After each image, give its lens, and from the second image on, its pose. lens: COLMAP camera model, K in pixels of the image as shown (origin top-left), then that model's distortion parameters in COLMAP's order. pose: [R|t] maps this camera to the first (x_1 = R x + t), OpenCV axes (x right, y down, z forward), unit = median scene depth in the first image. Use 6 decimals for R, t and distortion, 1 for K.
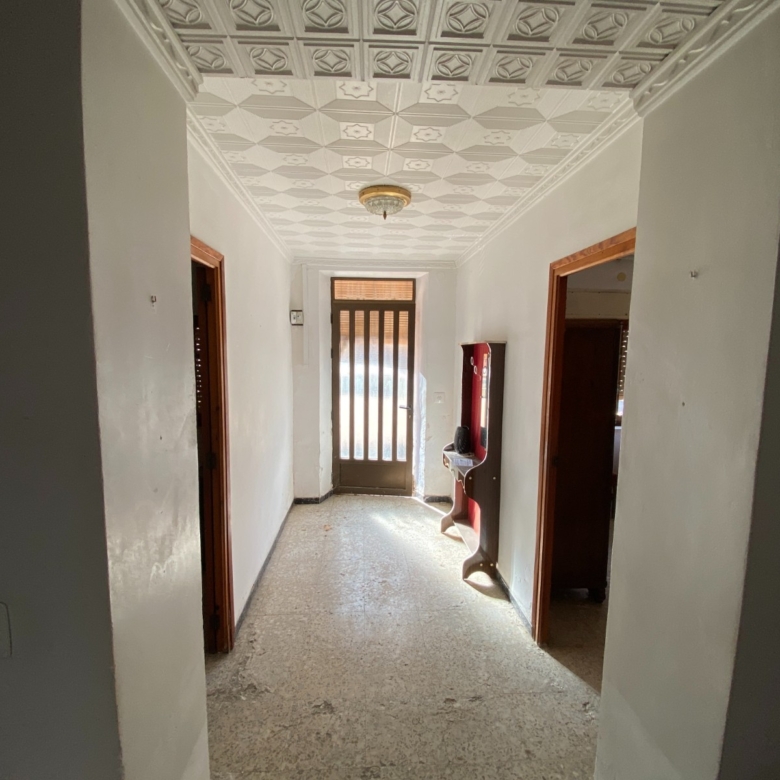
lens RADIAL K [[419.3, 0, 388.7], [0, 419.3, 391.2], [0, 0, 1]] dist [0.025944, -0.028821]
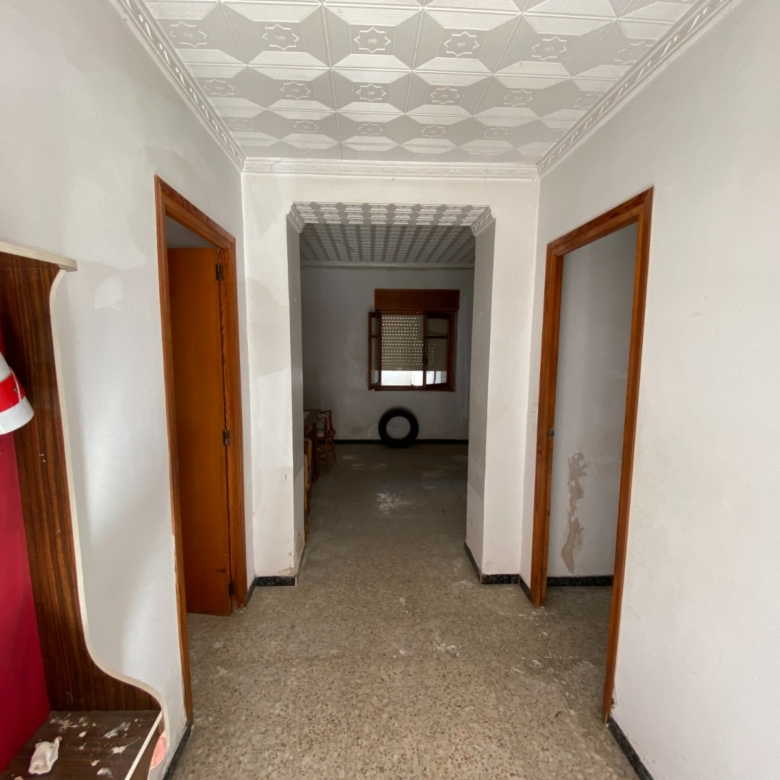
lens RADIAL K [[419.3, 0, 388.7], [0, 419.3, 391.2], [0, 0, 1]] dist [0.025944, -0.028821]
pose [[-0.999733, -0.021010, 0.009633, 0.022227], [-0.018336, 0.974676, 0.222871, -0.141125], [-0.014071, 0.222635, -0.974800, 1.746252]]
